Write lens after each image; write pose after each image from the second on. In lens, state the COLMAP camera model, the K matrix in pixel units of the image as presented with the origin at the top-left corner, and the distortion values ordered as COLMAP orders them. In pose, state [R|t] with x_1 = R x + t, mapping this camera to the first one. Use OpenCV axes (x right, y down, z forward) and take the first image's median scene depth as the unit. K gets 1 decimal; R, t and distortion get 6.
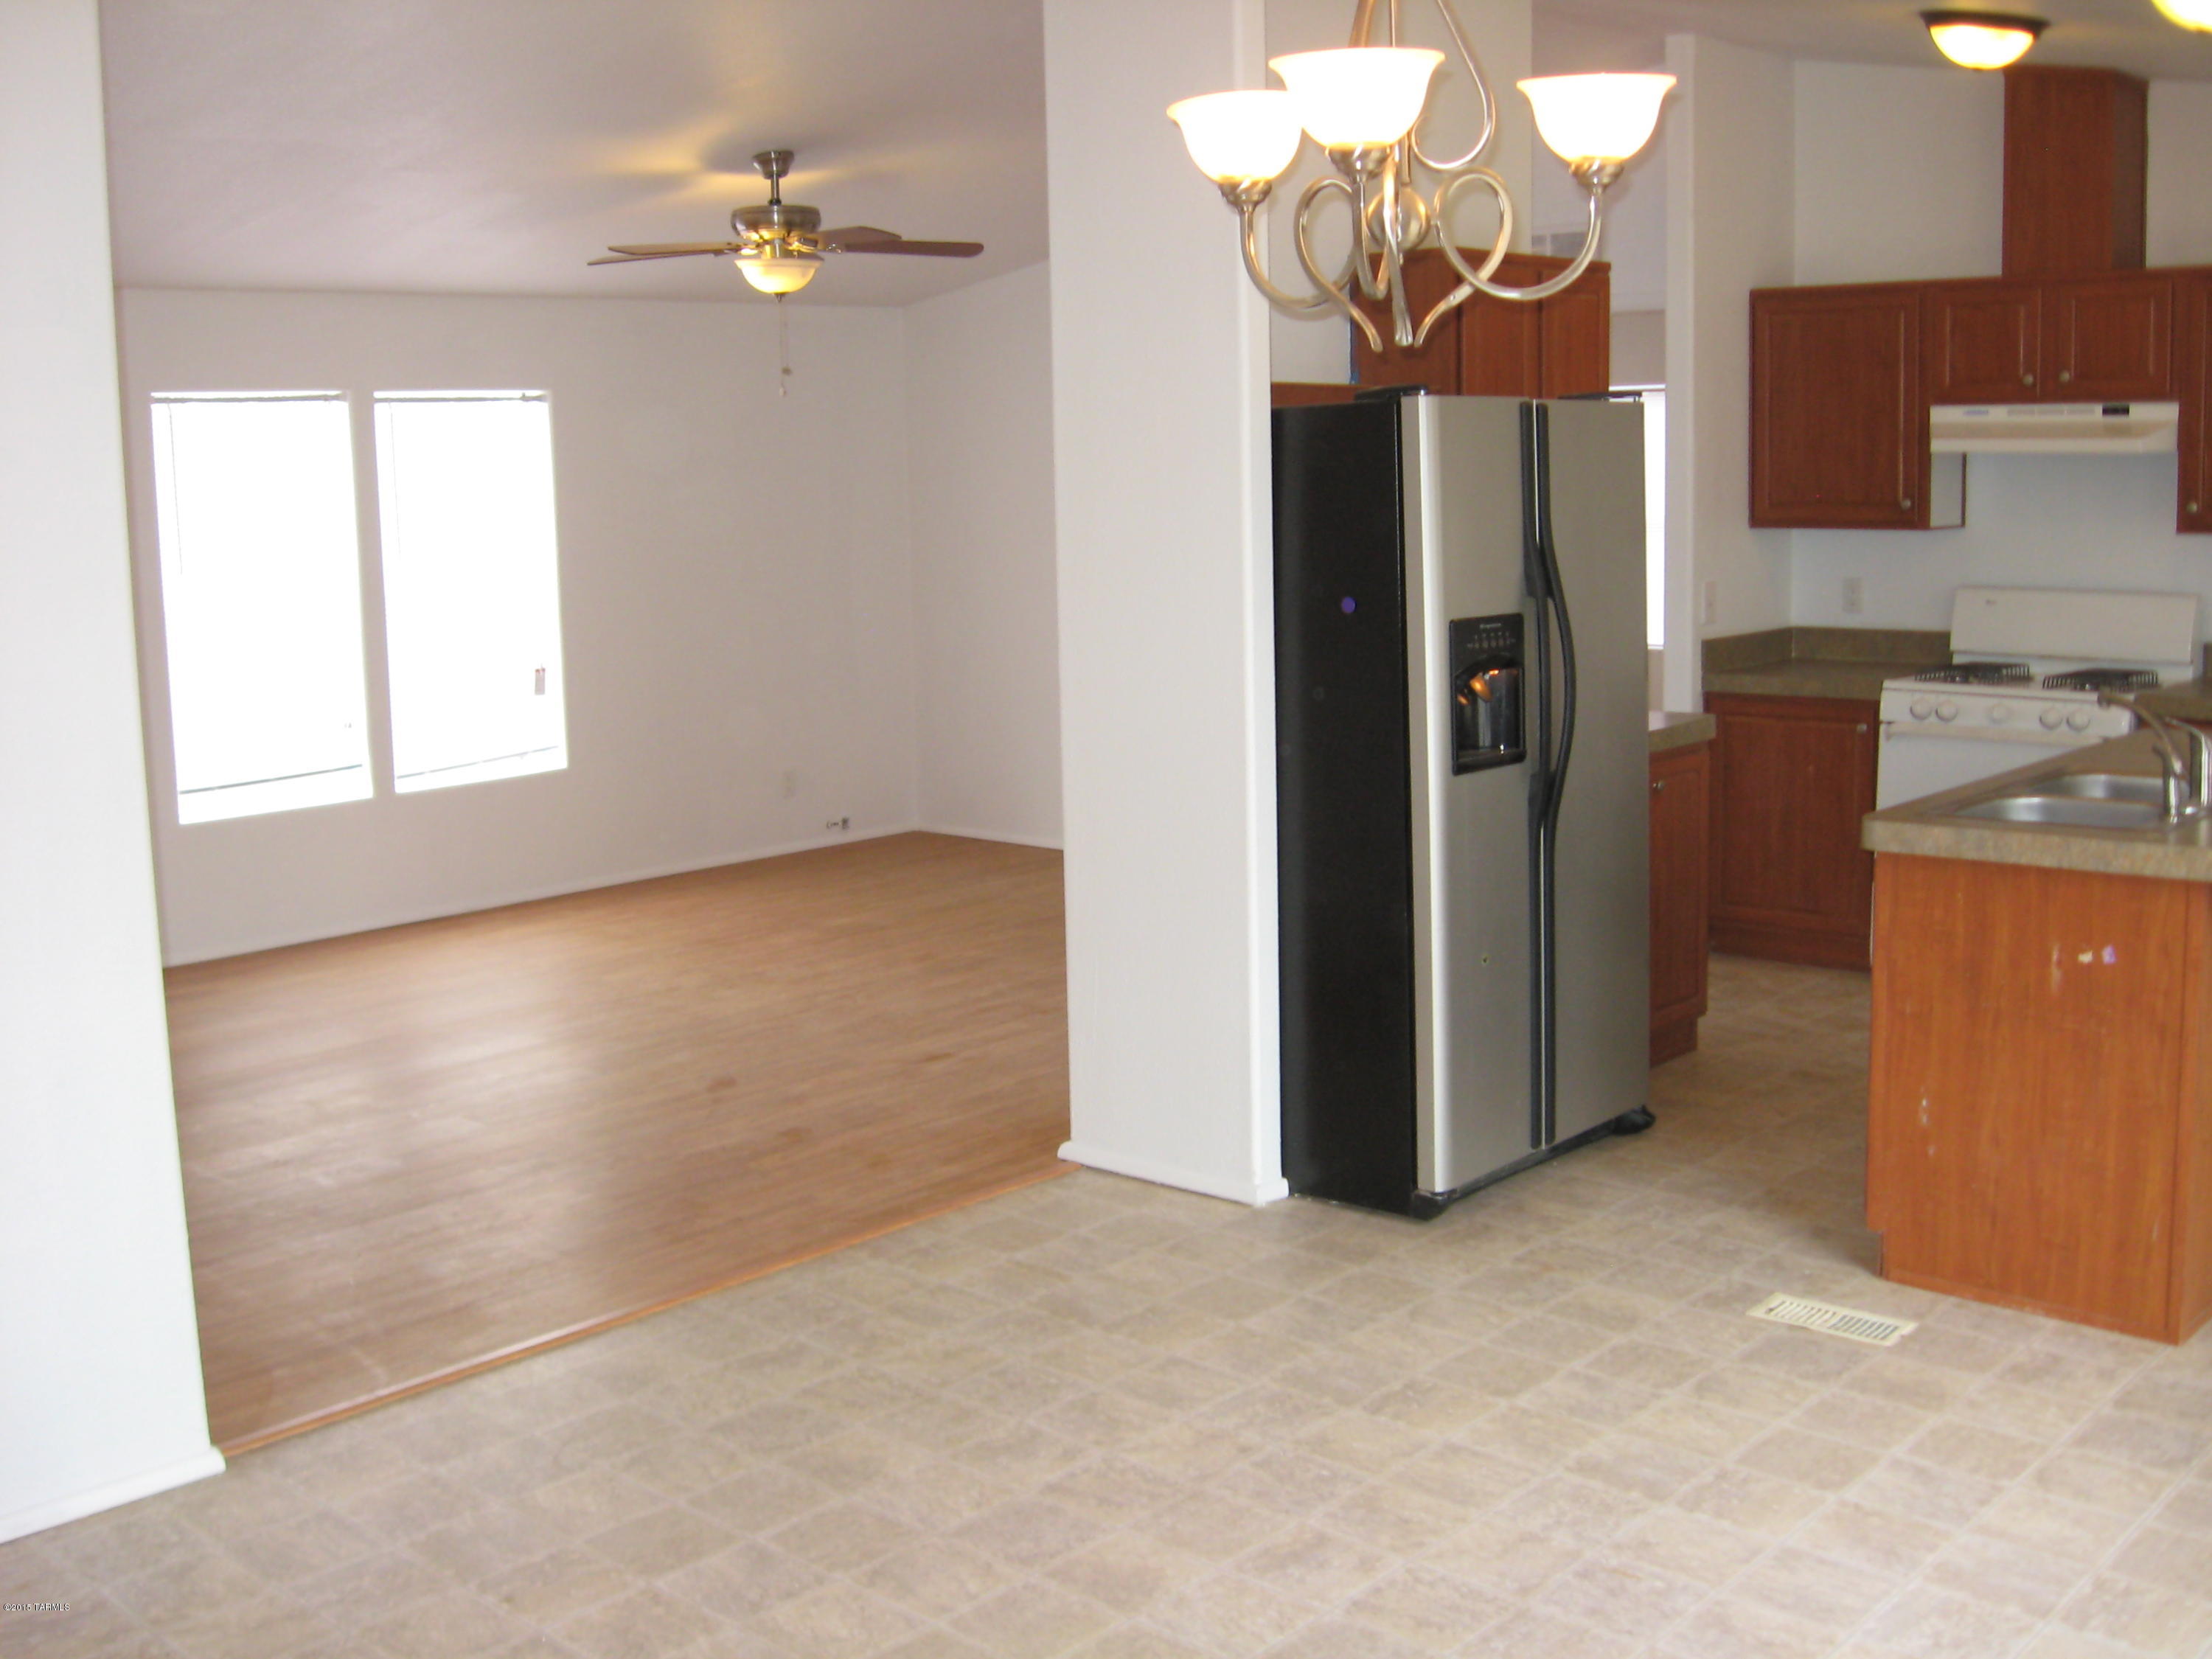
lens RADIAL K [[2325.7, 0, 1110.7], [0, 2325.7, 826.7], [0, 0, 1]] dist [-0.107699, 0.000000]
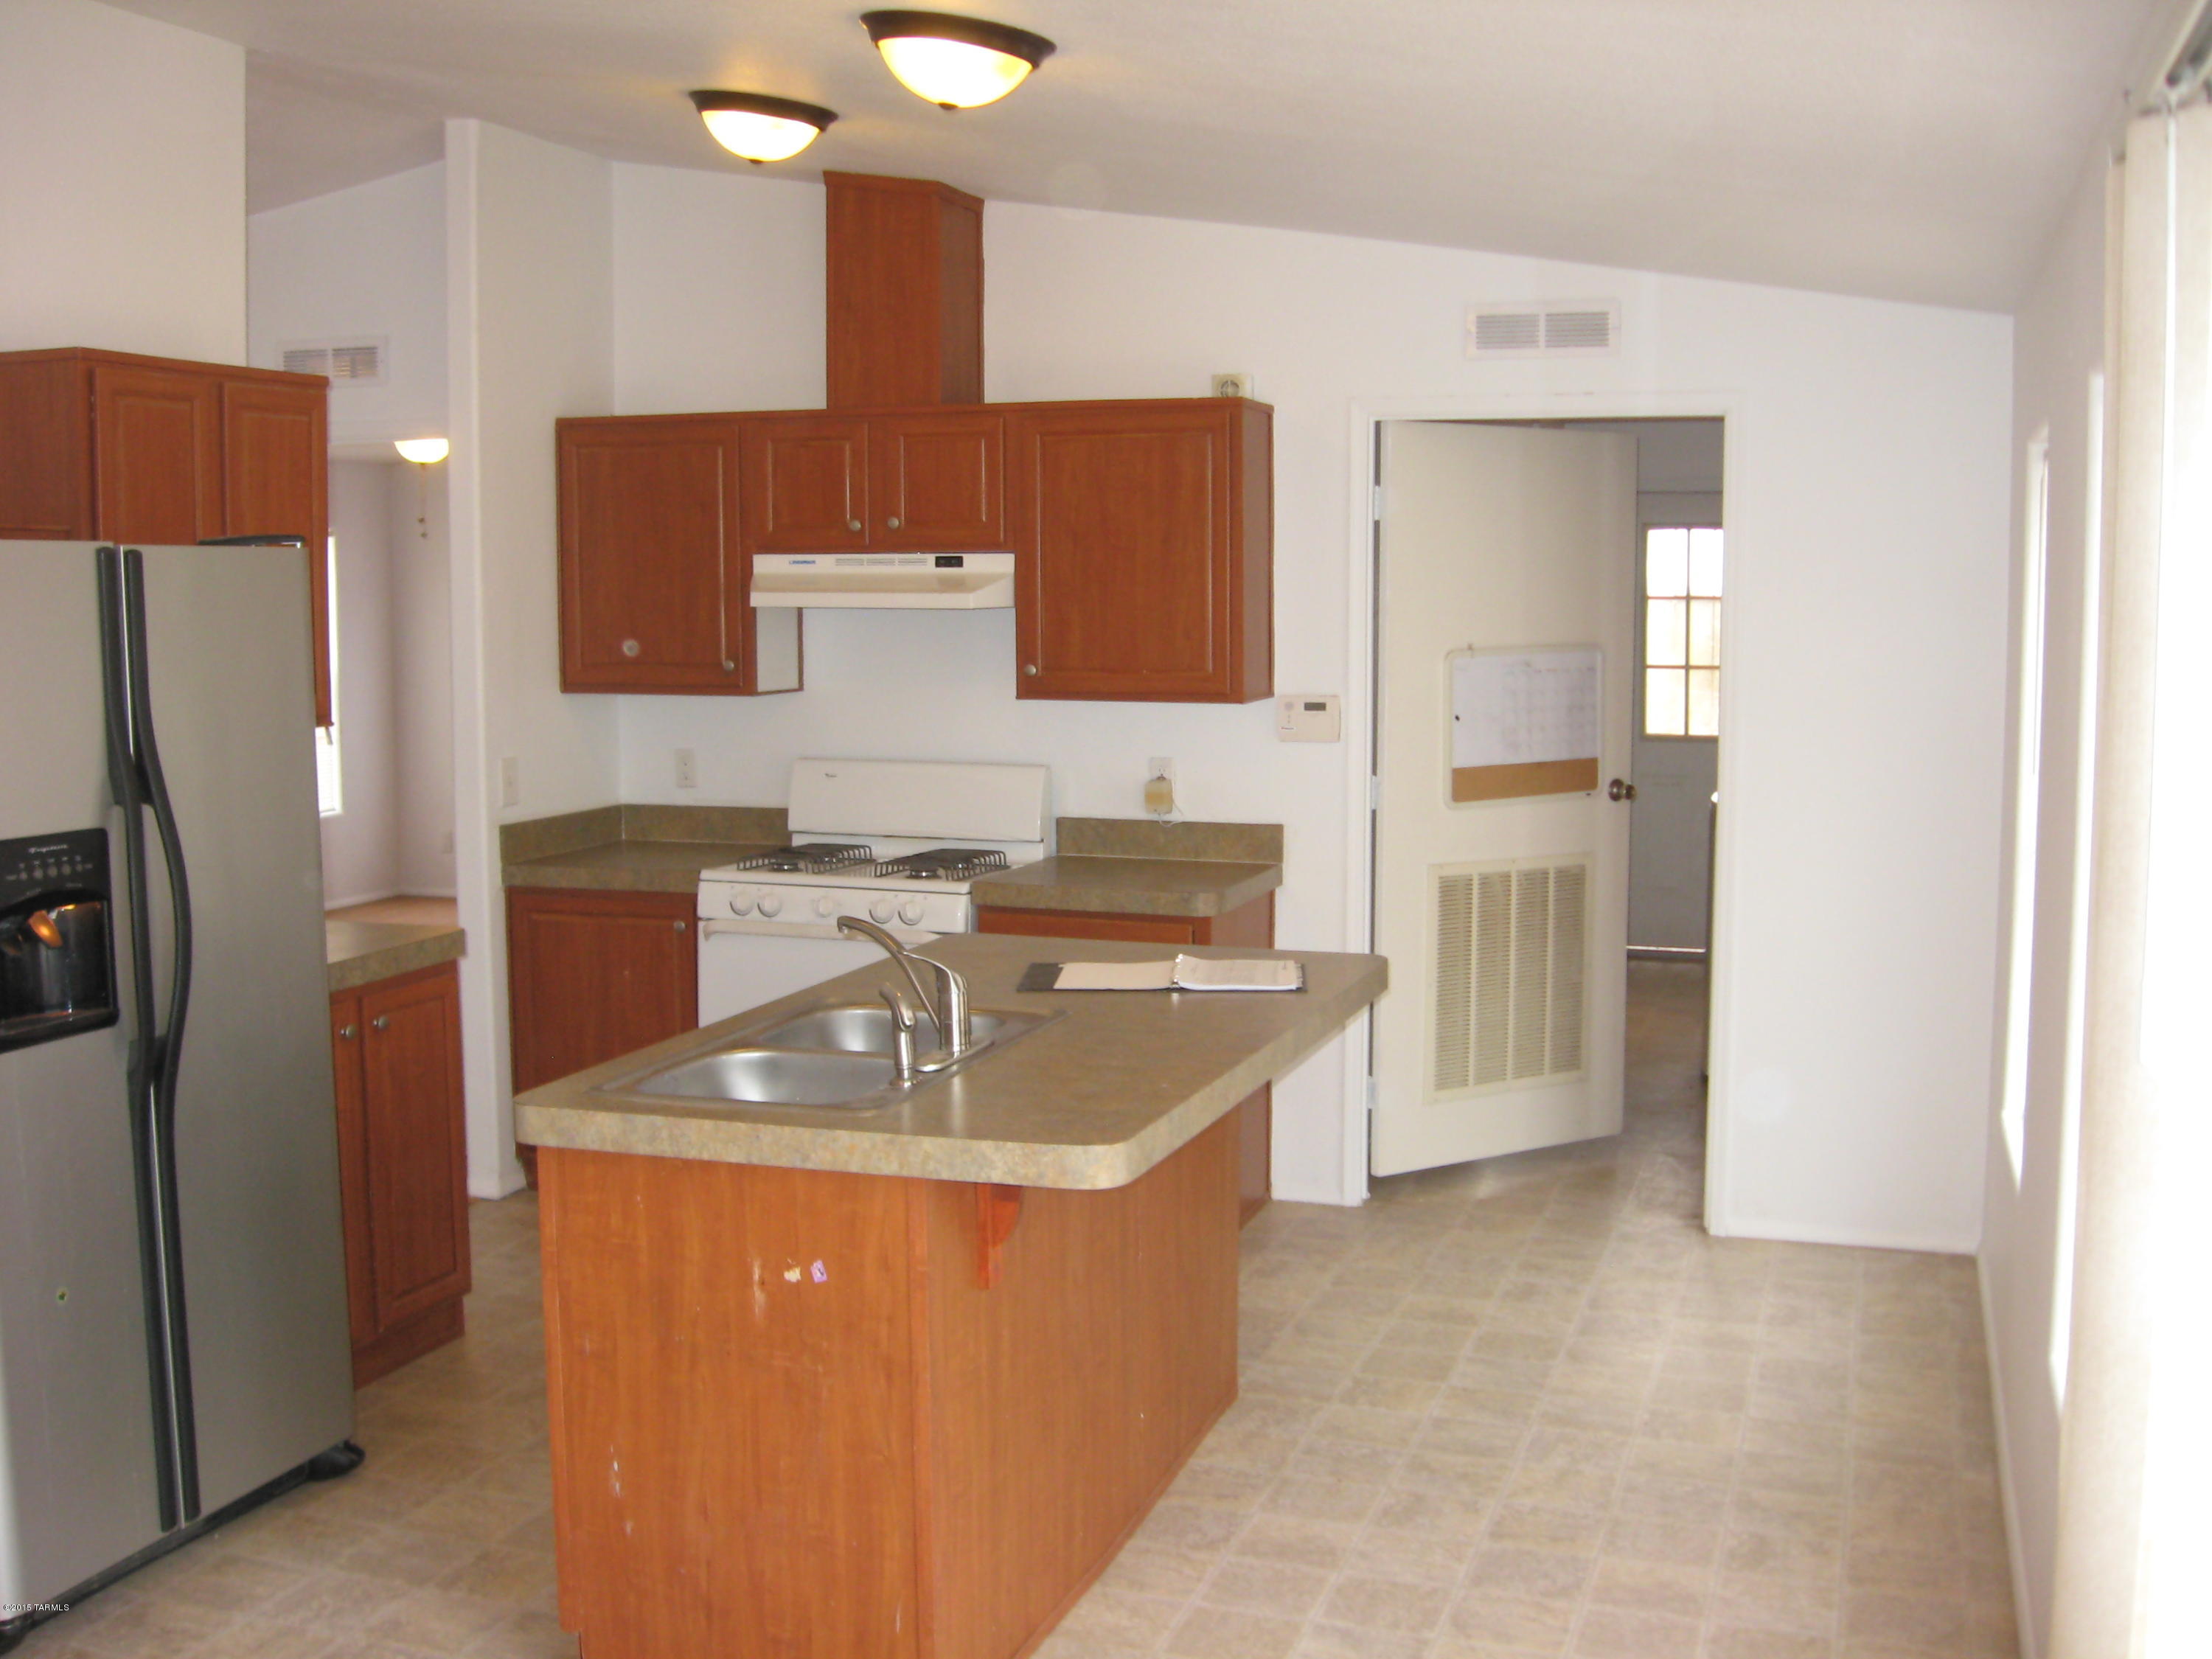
lens RADIAL K [[2325.7, 0, 1098.9], [0, 2325.7, 807.2], [0, 0, 1]] dist [-0.107699, 0.000000]
pose [[0.920491, -0.015898, 0.390441, 0.167252], [0.041574, 0.997485, -0.057397, -0.038794], [-0.388547, 0.069065, 0.918837, 0.175200]]
